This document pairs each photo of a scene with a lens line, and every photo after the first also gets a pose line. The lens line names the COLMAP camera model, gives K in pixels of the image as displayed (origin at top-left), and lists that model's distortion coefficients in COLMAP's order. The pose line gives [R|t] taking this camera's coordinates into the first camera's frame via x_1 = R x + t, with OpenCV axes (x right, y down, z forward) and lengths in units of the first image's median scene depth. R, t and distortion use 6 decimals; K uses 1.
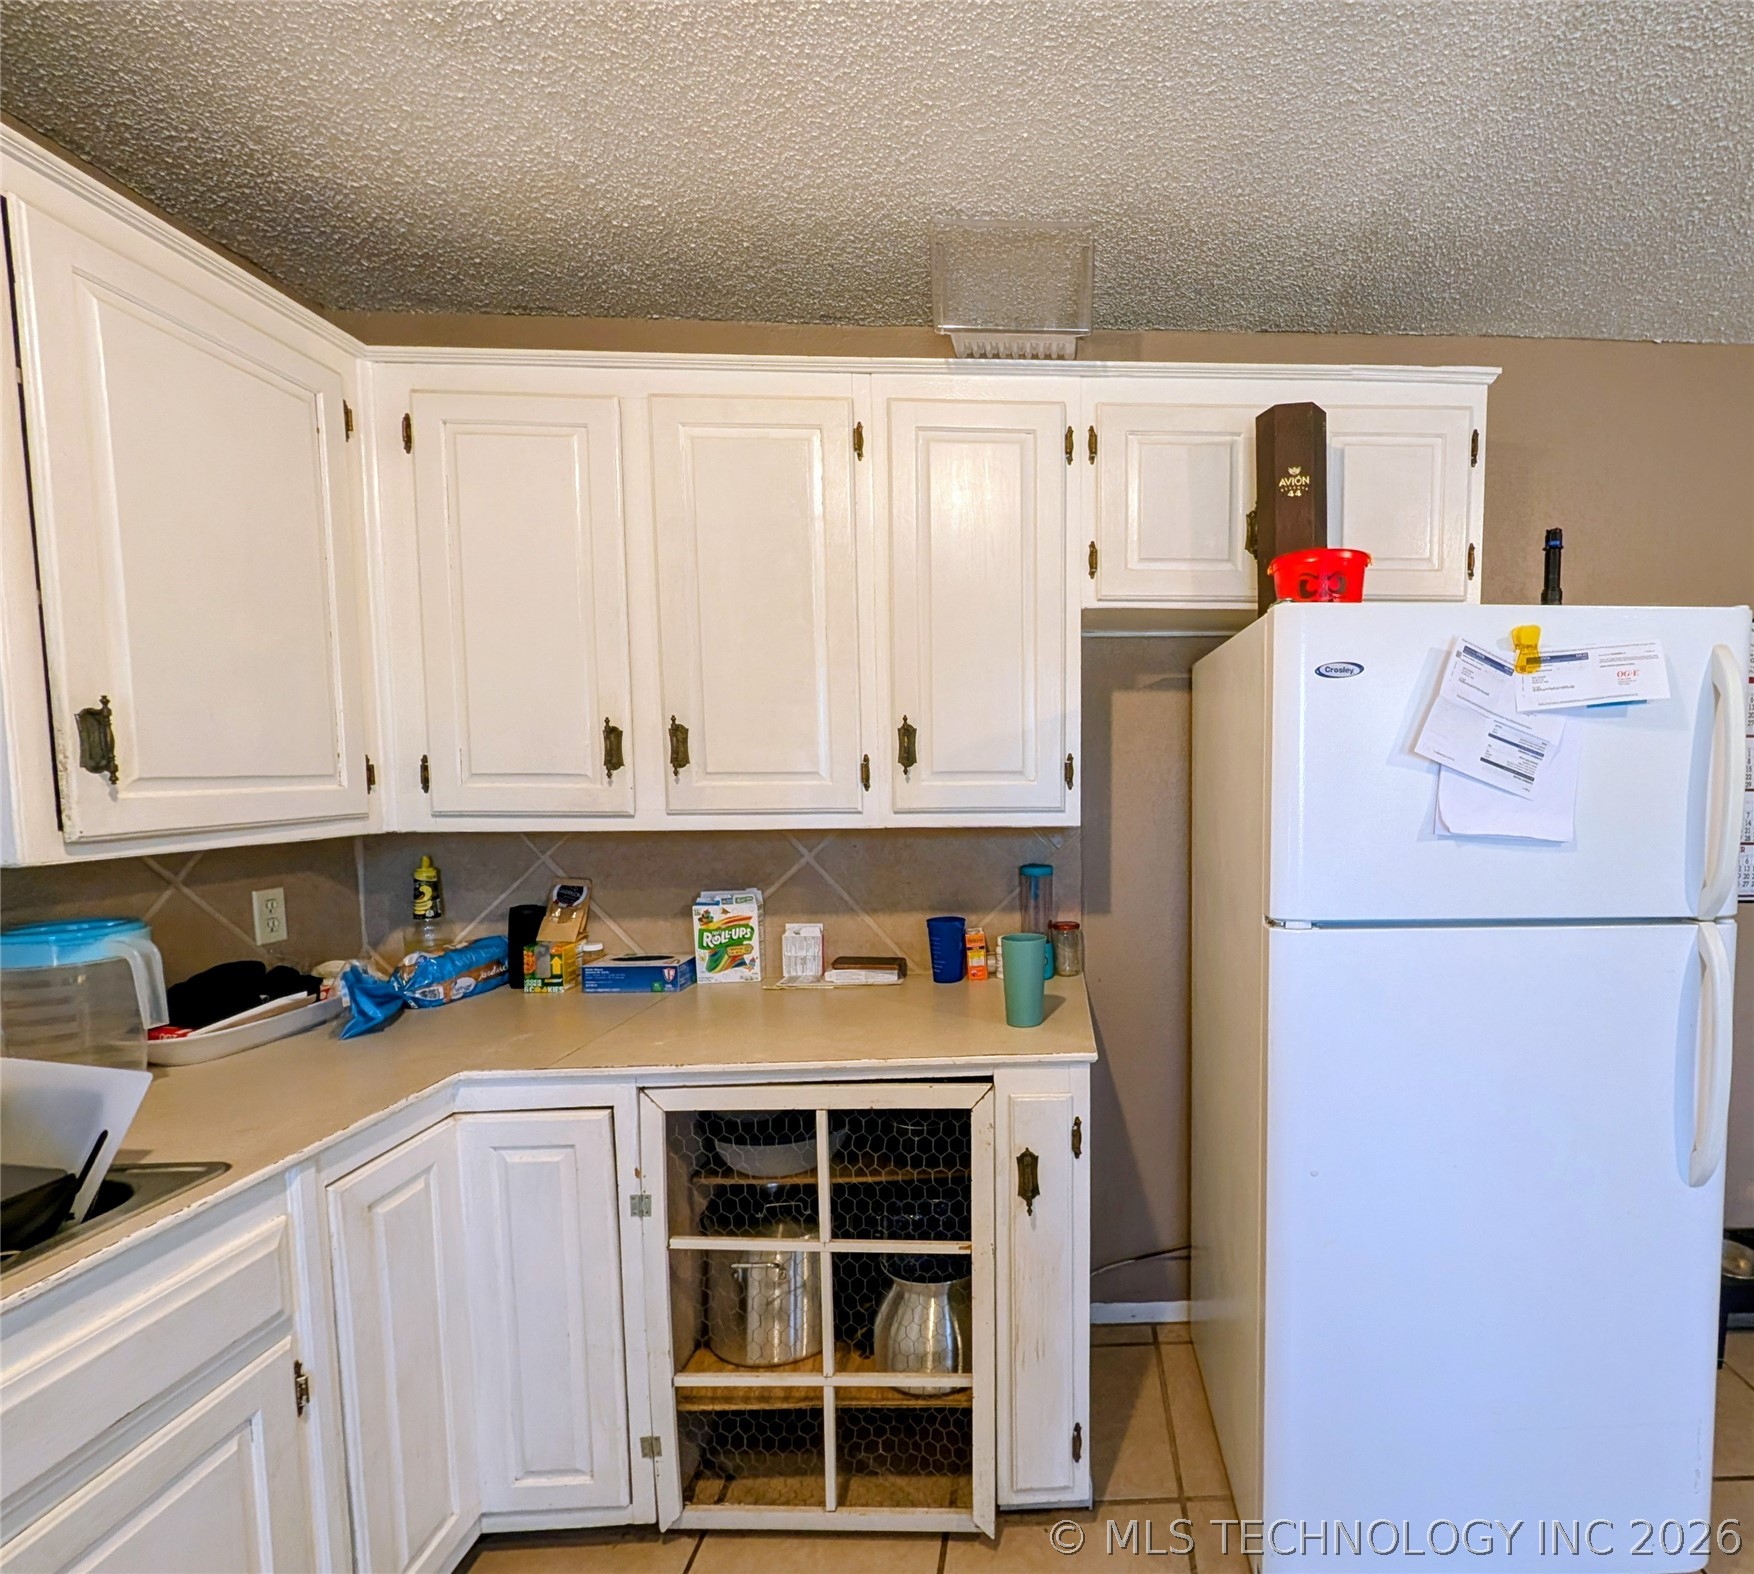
lens RADIAL K [[859.6, 0, 919.8], [0, 859.6, 840.2], [0, 0, 1]] dist [0.001427, 0.000242]
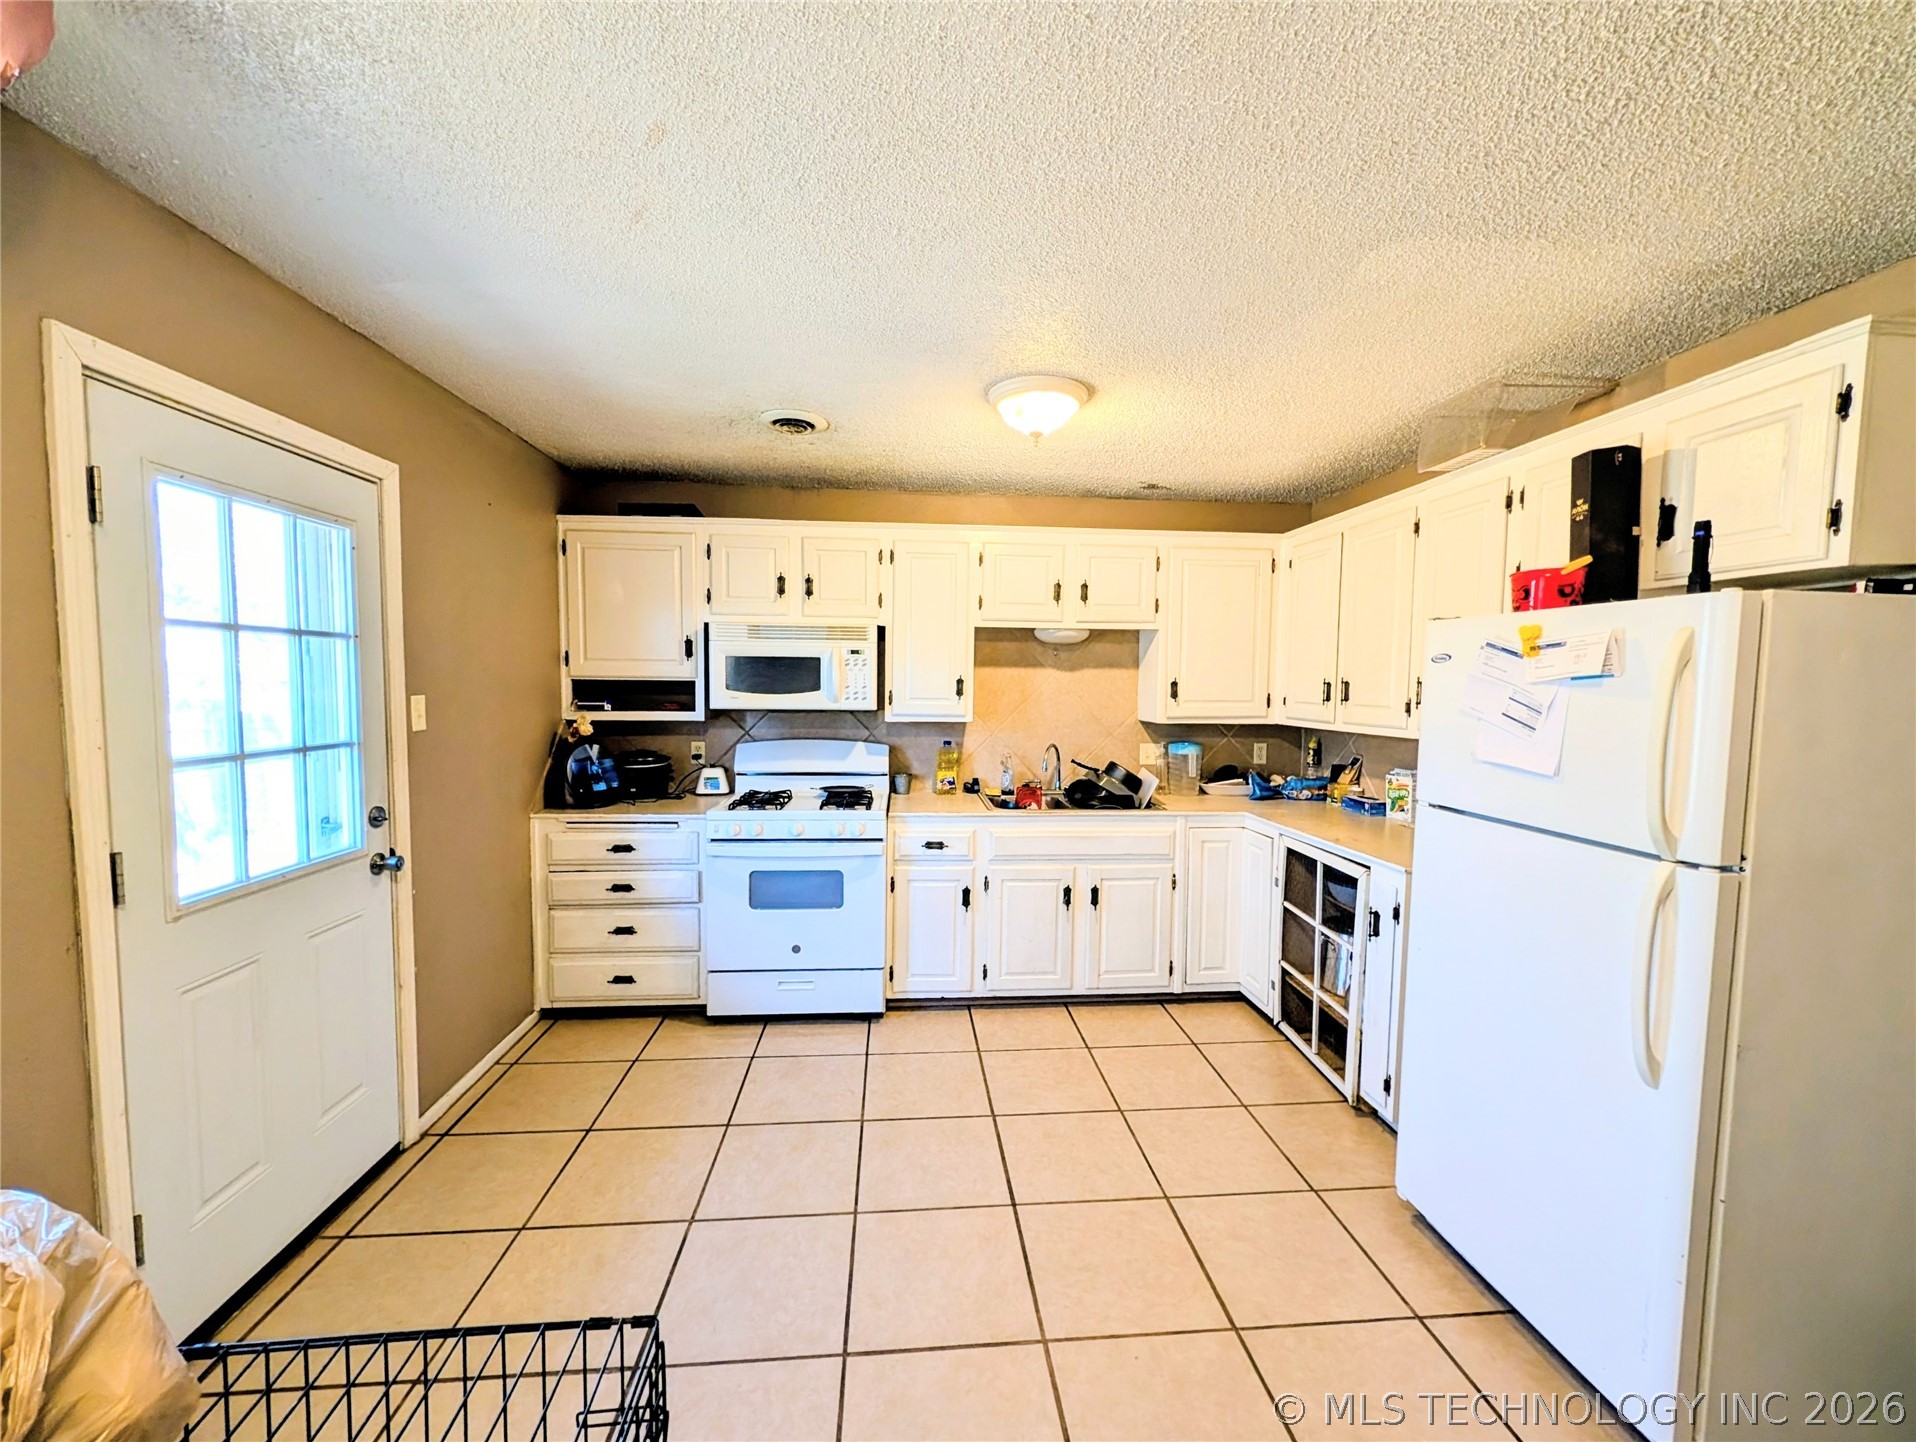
lens RADIAL K [[739.1, 0, 959.0], [0, 739.1, 726.1], [0, 0, 1]] dist [0.000113, -0.000027]
pose [[0.039564, 0.063187, -0.997217, 1.582067], [-0.084937, 0.994599, 0.059652, -0.056161], [0.995600, 0.082341, 0.044718, -0.017564]]
